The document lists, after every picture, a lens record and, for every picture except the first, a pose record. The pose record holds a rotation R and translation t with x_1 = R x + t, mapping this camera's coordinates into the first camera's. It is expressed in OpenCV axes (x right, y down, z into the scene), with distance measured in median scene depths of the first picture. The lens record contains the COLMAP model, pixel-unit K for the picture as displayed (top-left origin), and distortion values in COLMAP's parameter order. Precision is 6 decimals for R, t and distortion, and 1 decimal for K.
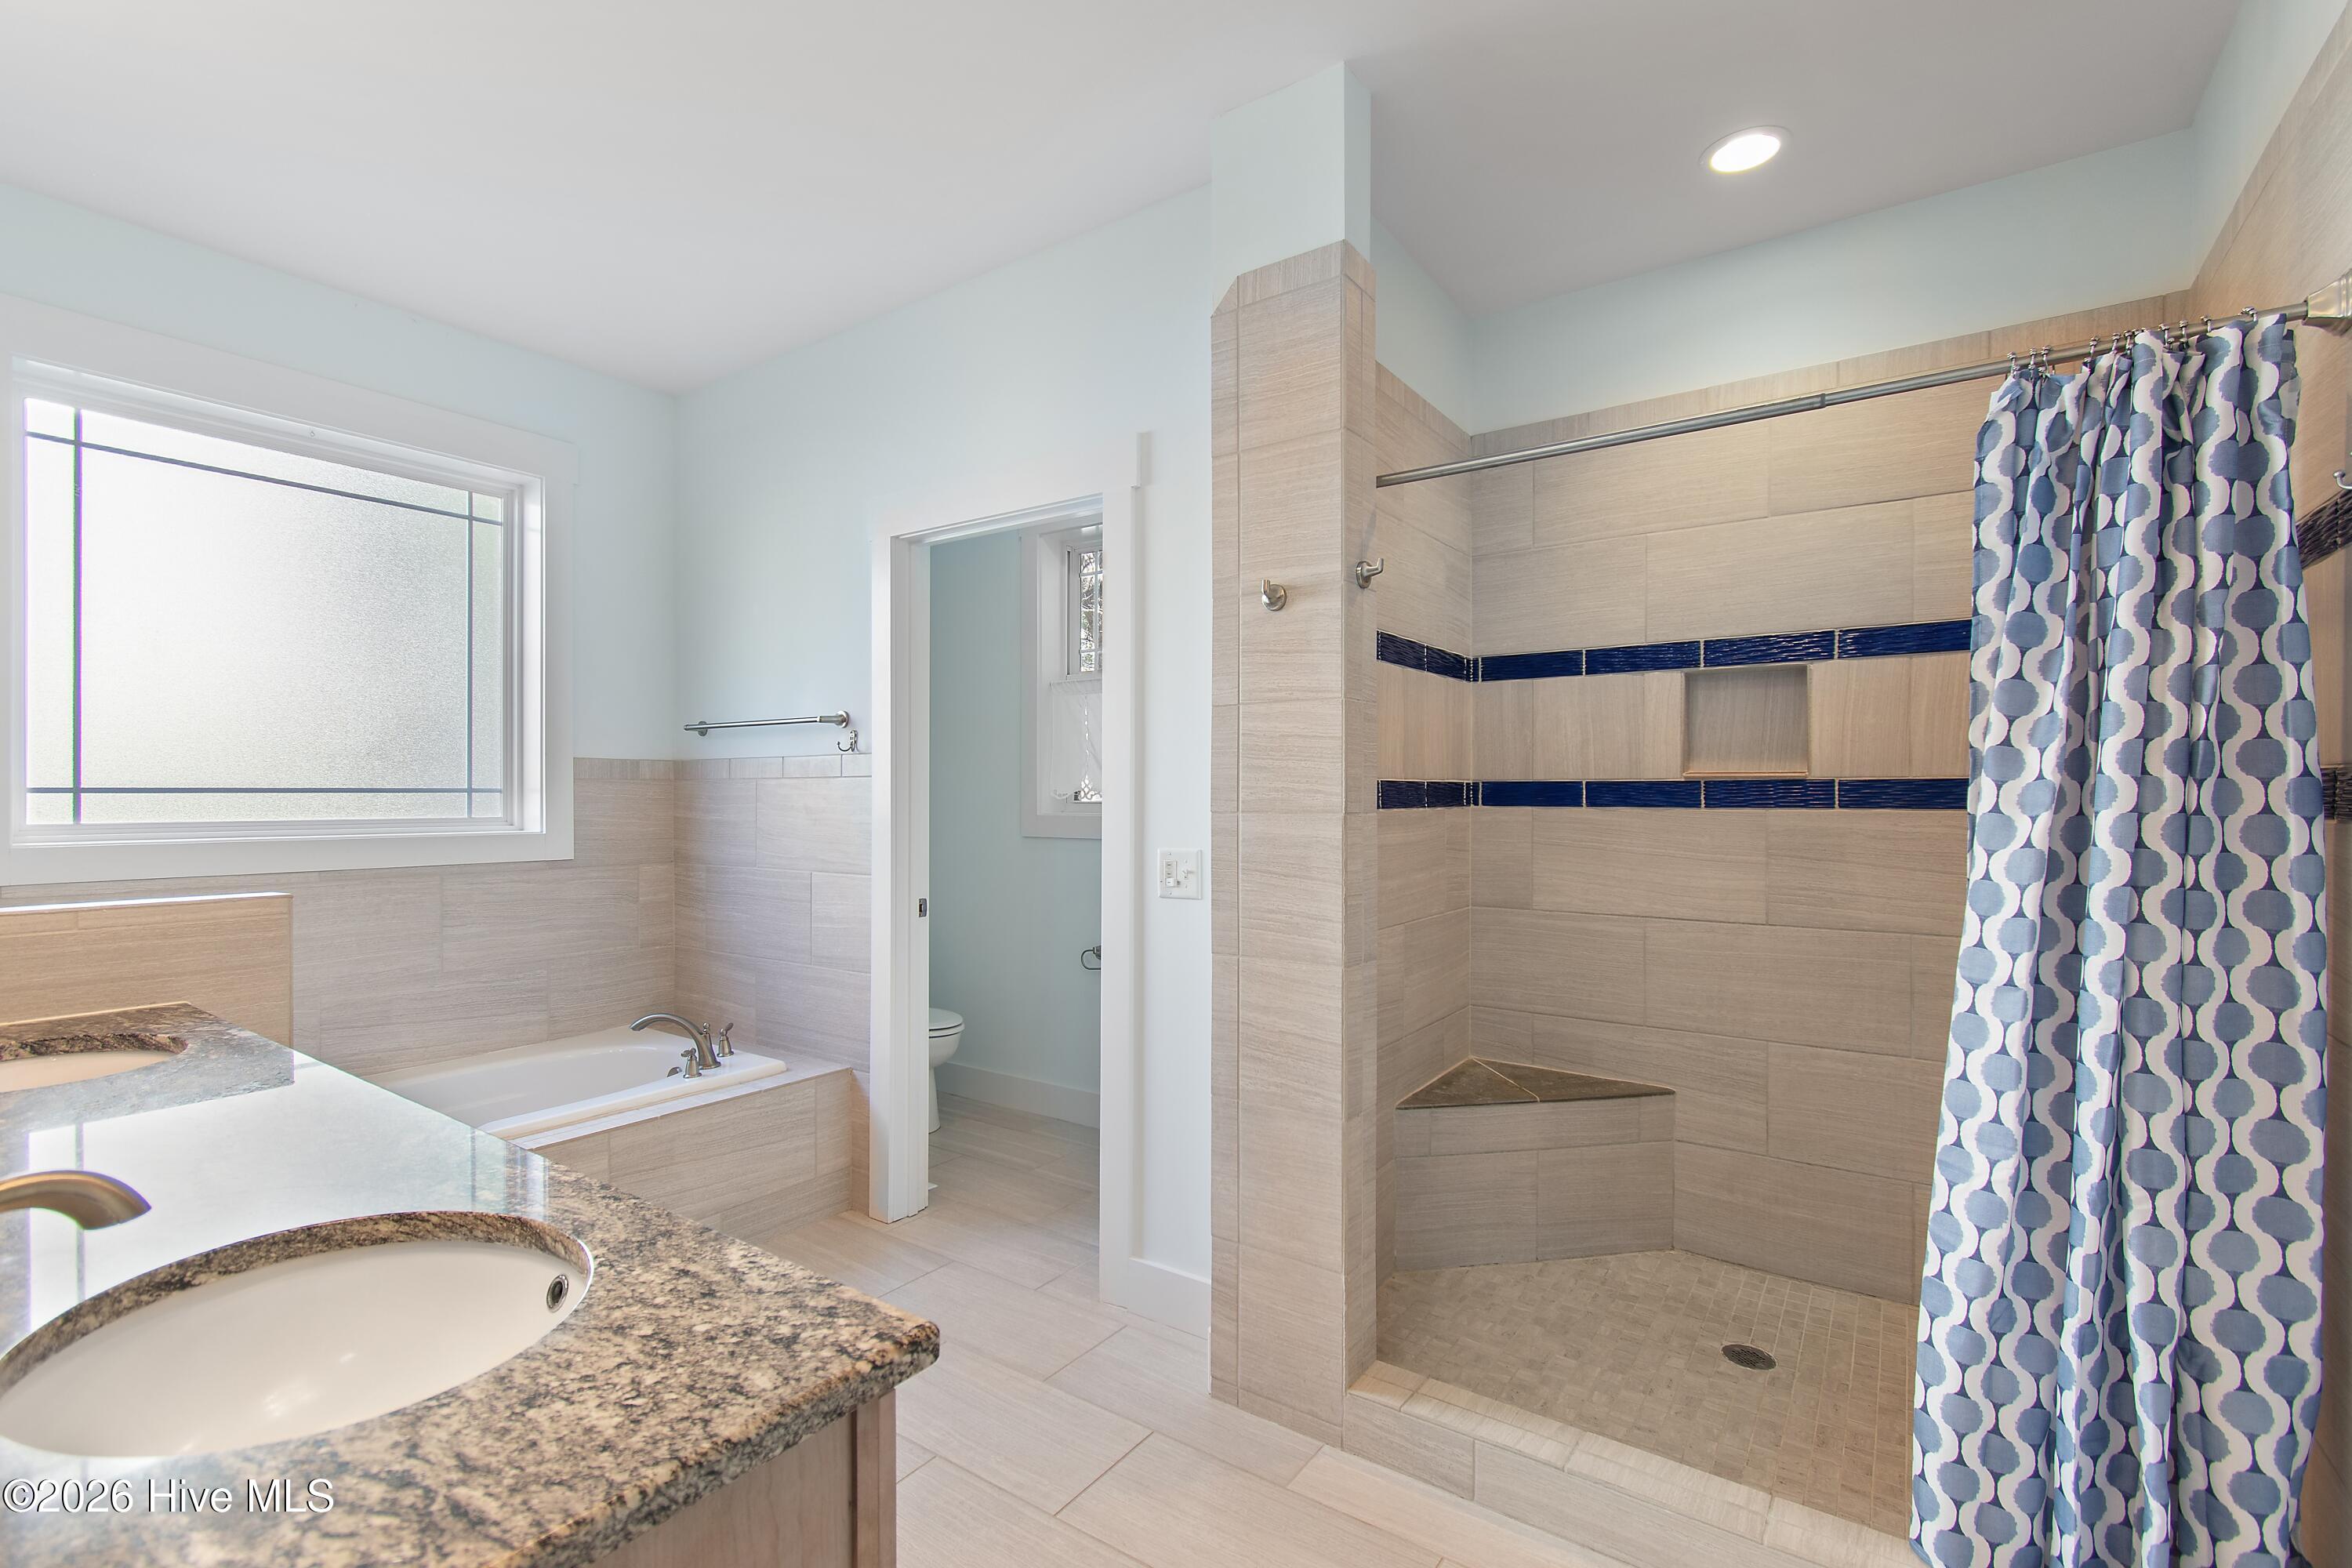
lens RADIAL K [[1040.1, 0, 1170.1], [0, 1040.1, 790.4], [0, 0, 1]] dist [0.006359, -0.001588]
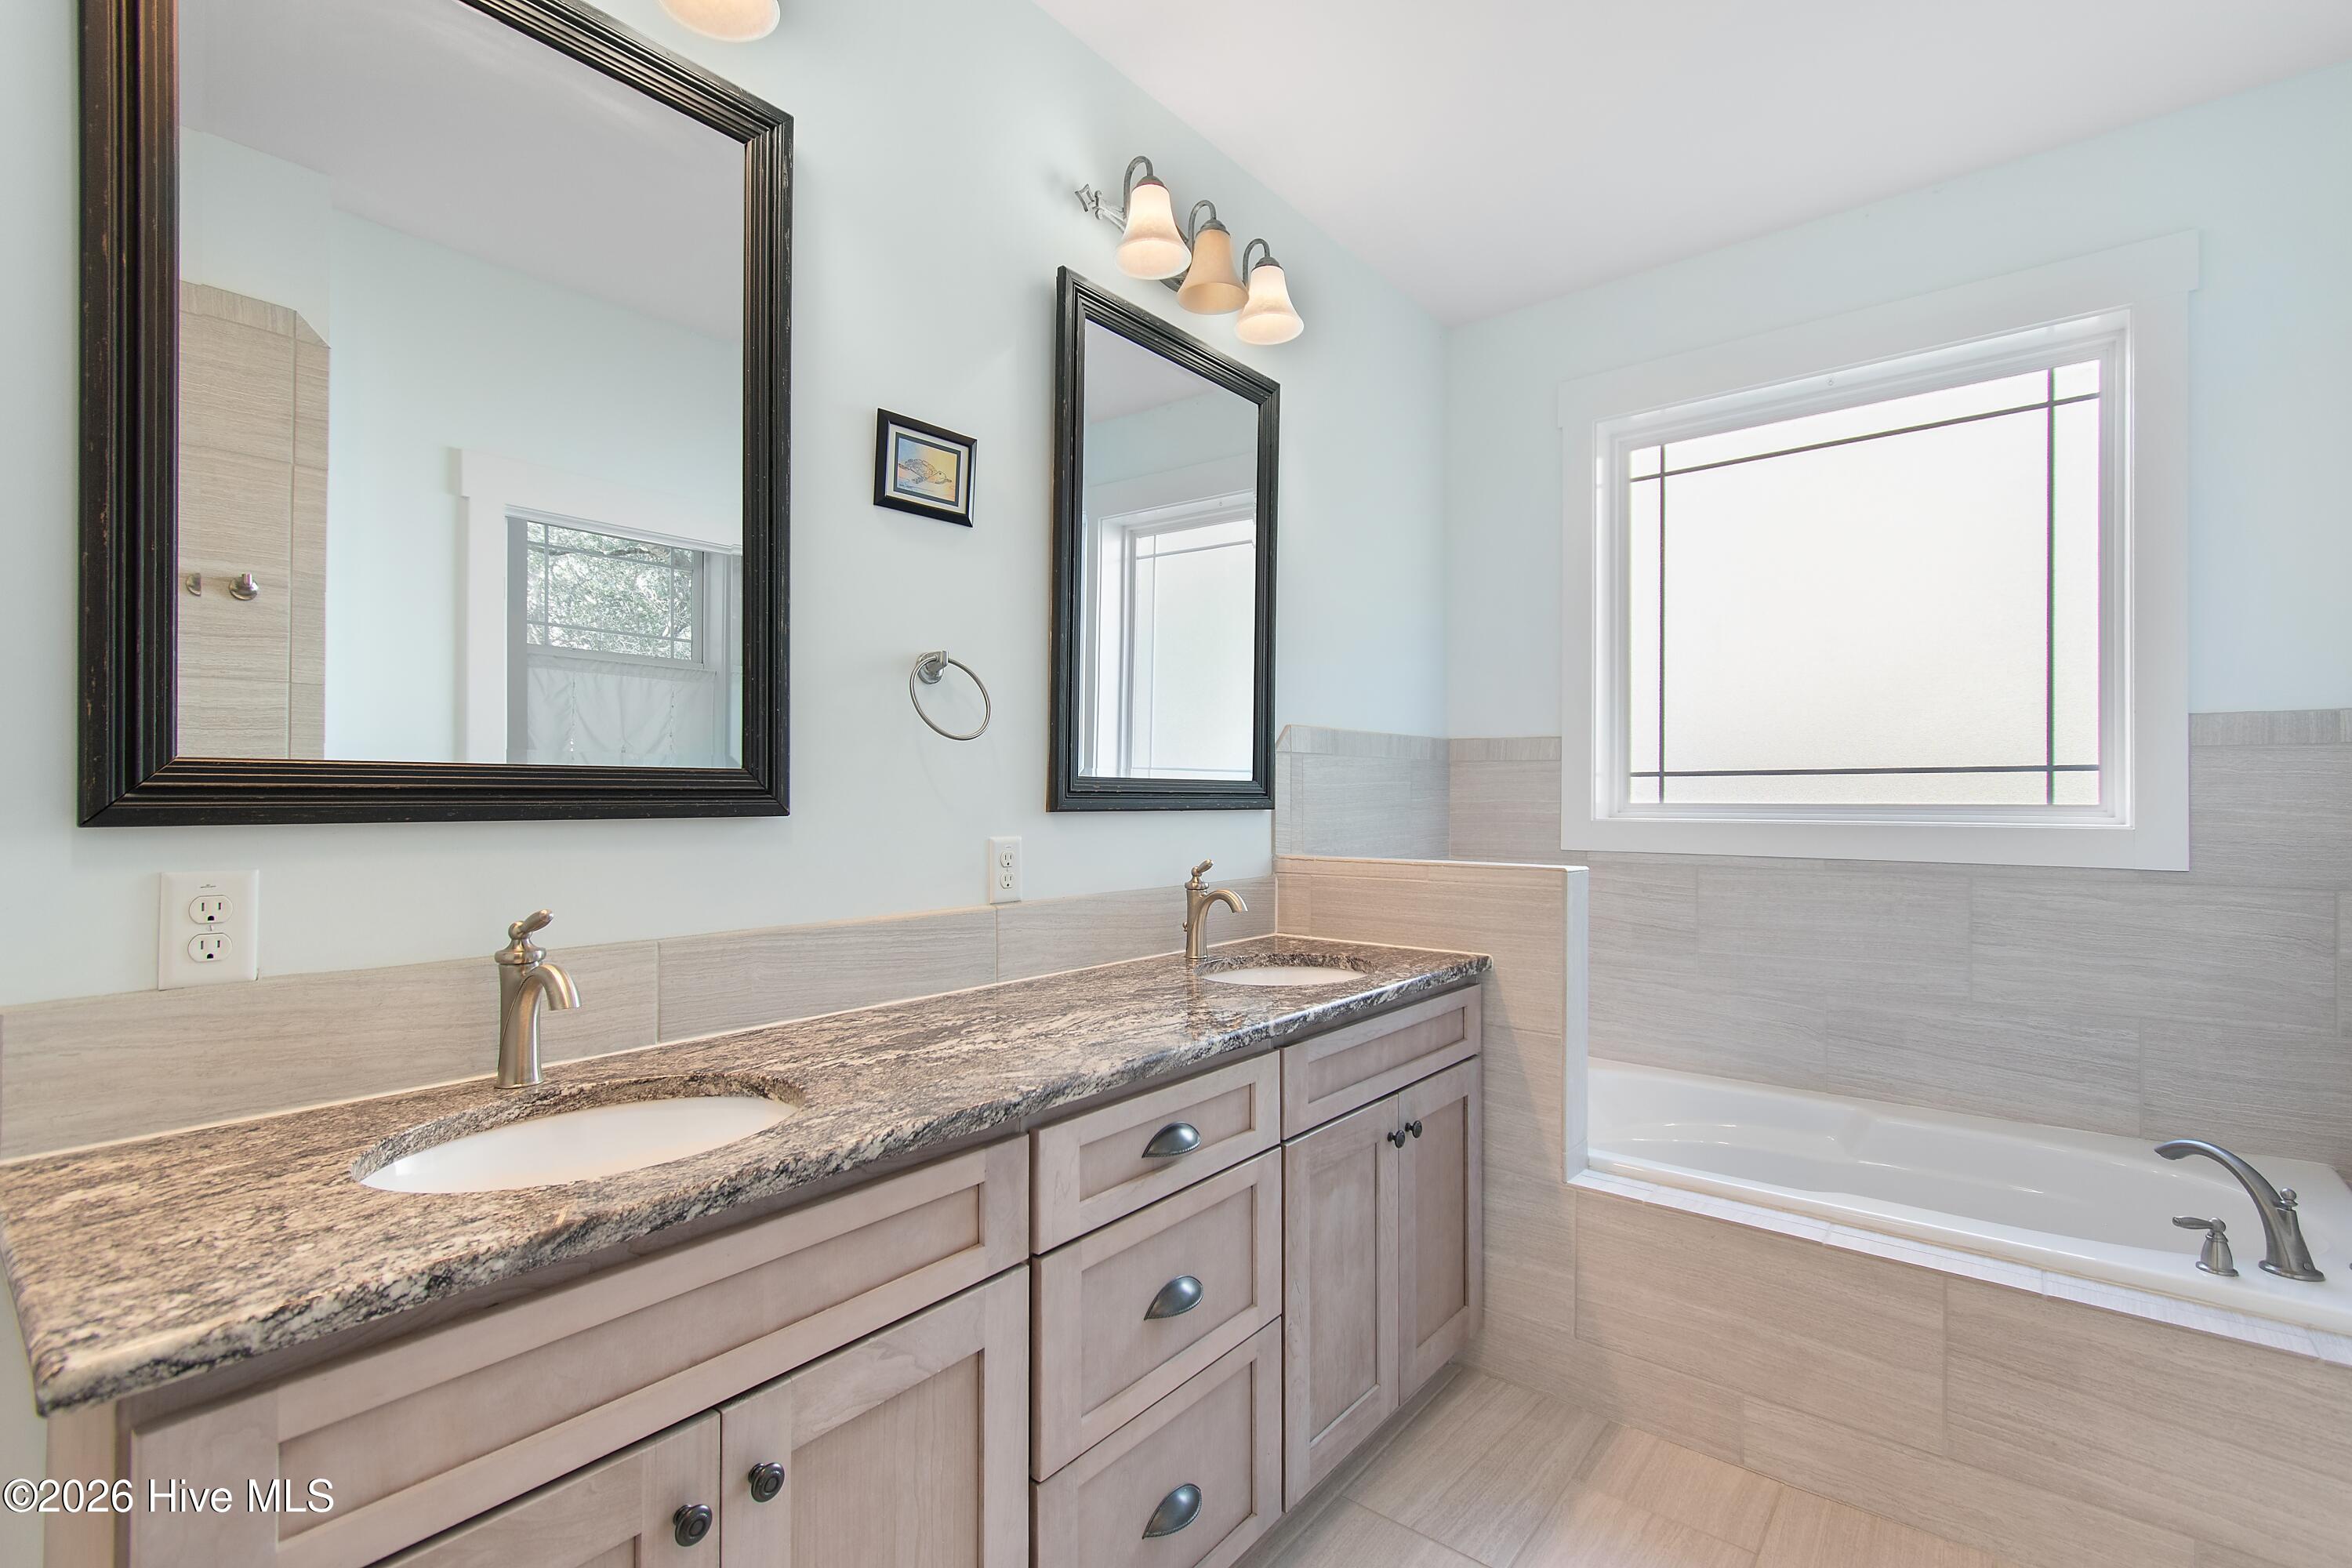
lens RADIAL K [[1040.1, 0, 1169.1], [0, 1040.1, 791.0], [0, 0, 1]] dist [0.006359, -0.001588]
pose [[-0.060892, -0.003335, -0.998139, 0.201178], [0.004137, 0.999985, -0.003593, 0.028616], [0.998136, -0.004348, -0.060878, 0.732743]]
